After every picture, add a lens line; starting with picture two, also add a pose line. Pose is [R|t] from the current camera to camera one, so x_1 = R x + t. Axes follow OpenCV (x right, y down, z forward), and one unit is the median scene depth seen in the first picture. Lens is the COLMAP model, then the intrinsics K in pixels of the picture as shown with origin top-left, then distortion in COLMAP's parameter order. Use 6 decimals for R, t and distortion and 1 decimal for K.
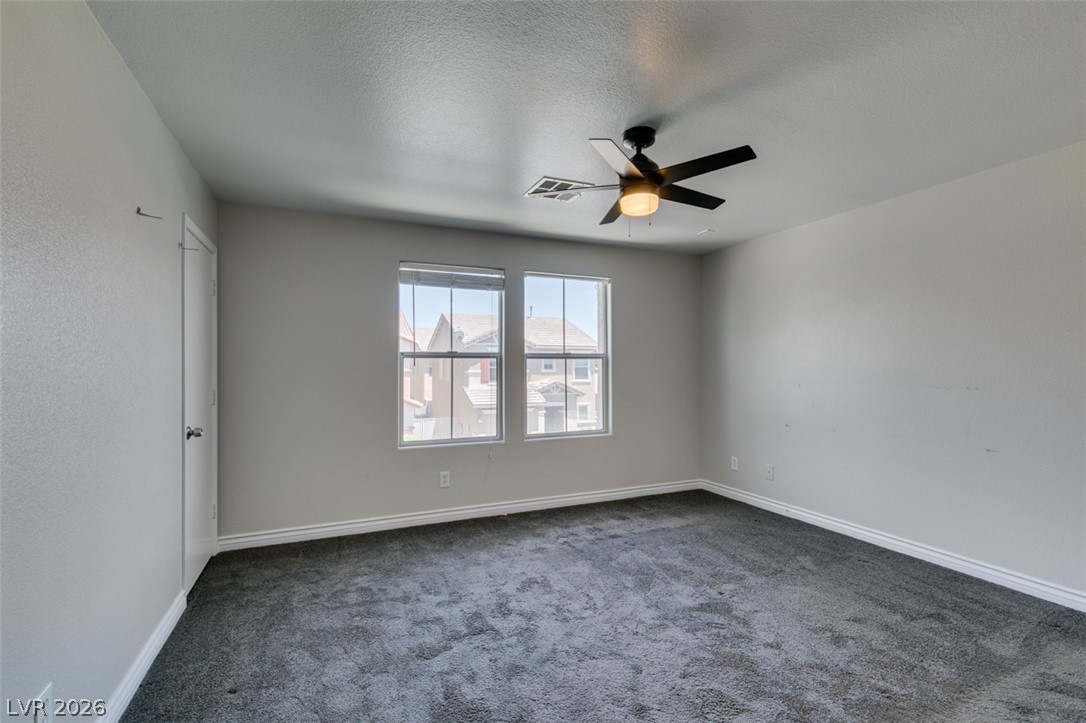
lens RADIAL K [[485.7, 0, 539.9], [0, 485.7, 365.5], [0, 0, 1]] dist [0.002645, 0.000632]
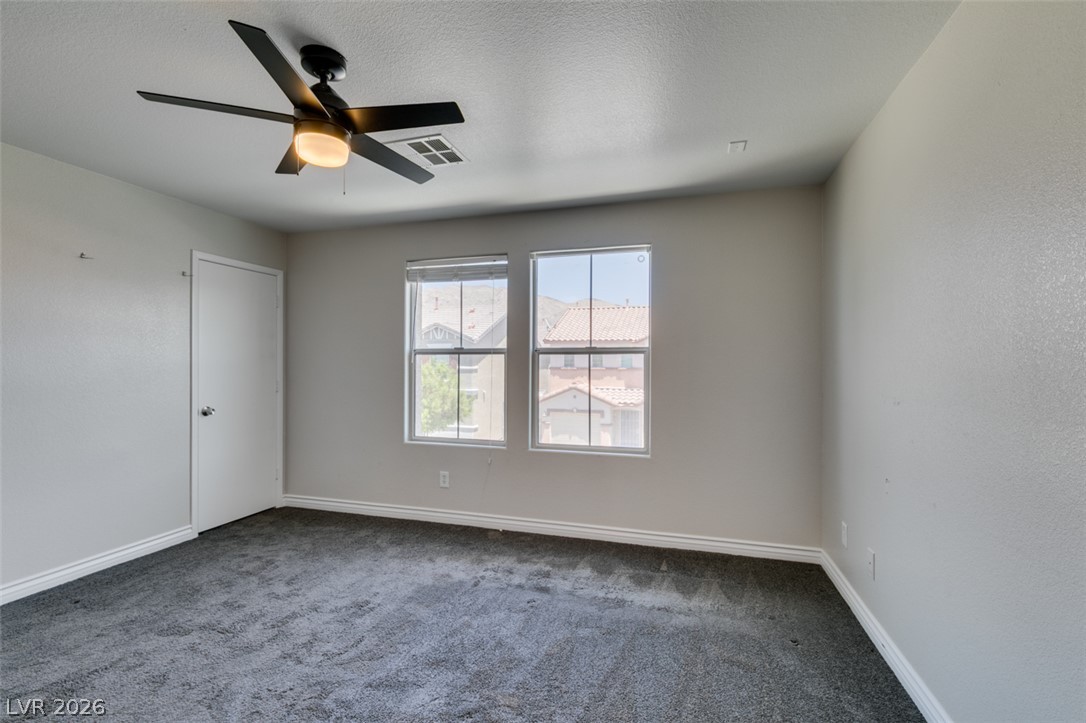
lens RADIAL K [[485.7, 0, 538.7], [0, 485.7, 364.8], [0, 0, 1]] dist [0.002645, 0.000632]
pose [[0.759472, 0.005428, -0.650517, 0.638909], [-0.003137, 0.999984, 0.004680, 0.000115], [0.650532, -0.001514, 0.759477, 0.425094]]
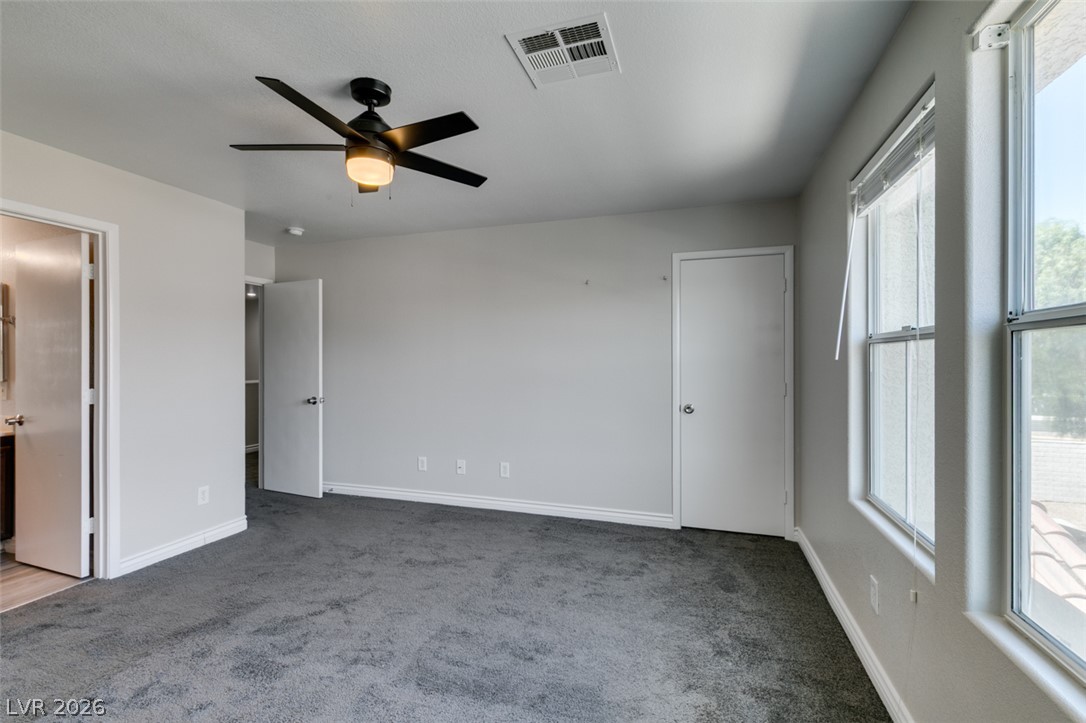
lens RADIAL K [[485.7, 0, 543.0], [0, 485.7, 363.8], [0, 0, 1]] dist [0.002645, 0.000632]
pose [[-0.666551, 0.007885, -0.745418, 0.422662], [0.004517, 0.999968, 0.006539, 0.000080], [0.745446, 0.000991, -0.666566, 1.189579]]
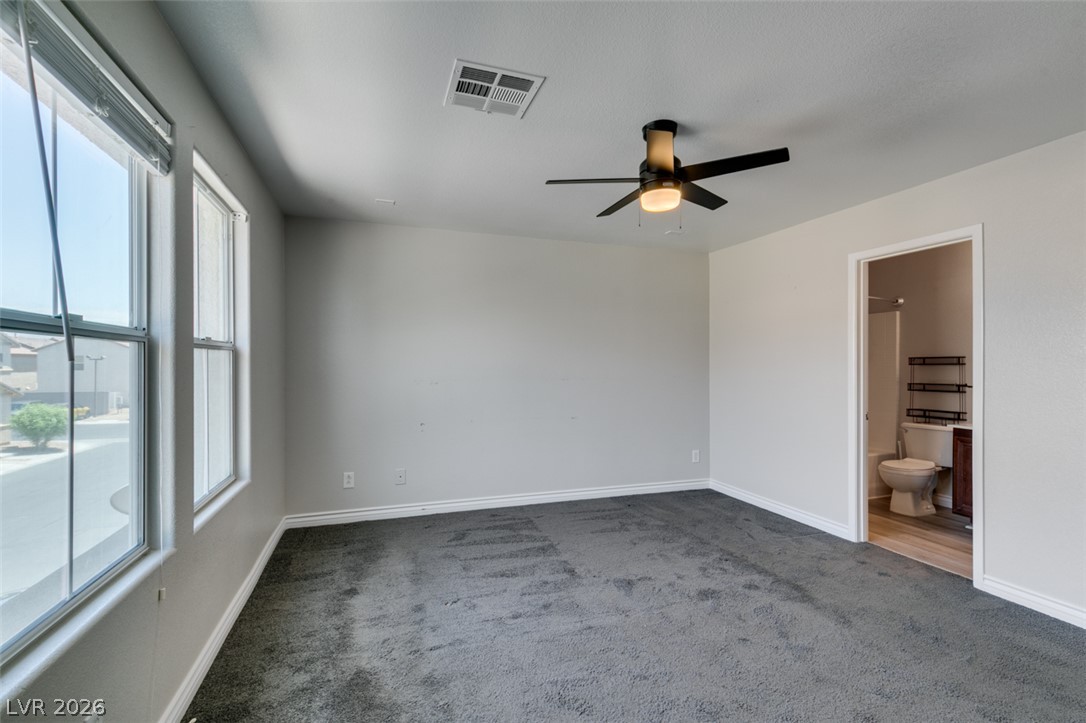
lens RADIAL K [[485.7, 0, 538.3], [0, 485.7, 367.9], [0, 0, 1]] dist [0.002645, 0.000632]
pose [[0.086280, -0.004813, 0.996259, -0.524823], [-0.005334, 0.999972, 0.005293, 0.001630], [-0.996257, -0.005771, 0.086252, 0.769891]]
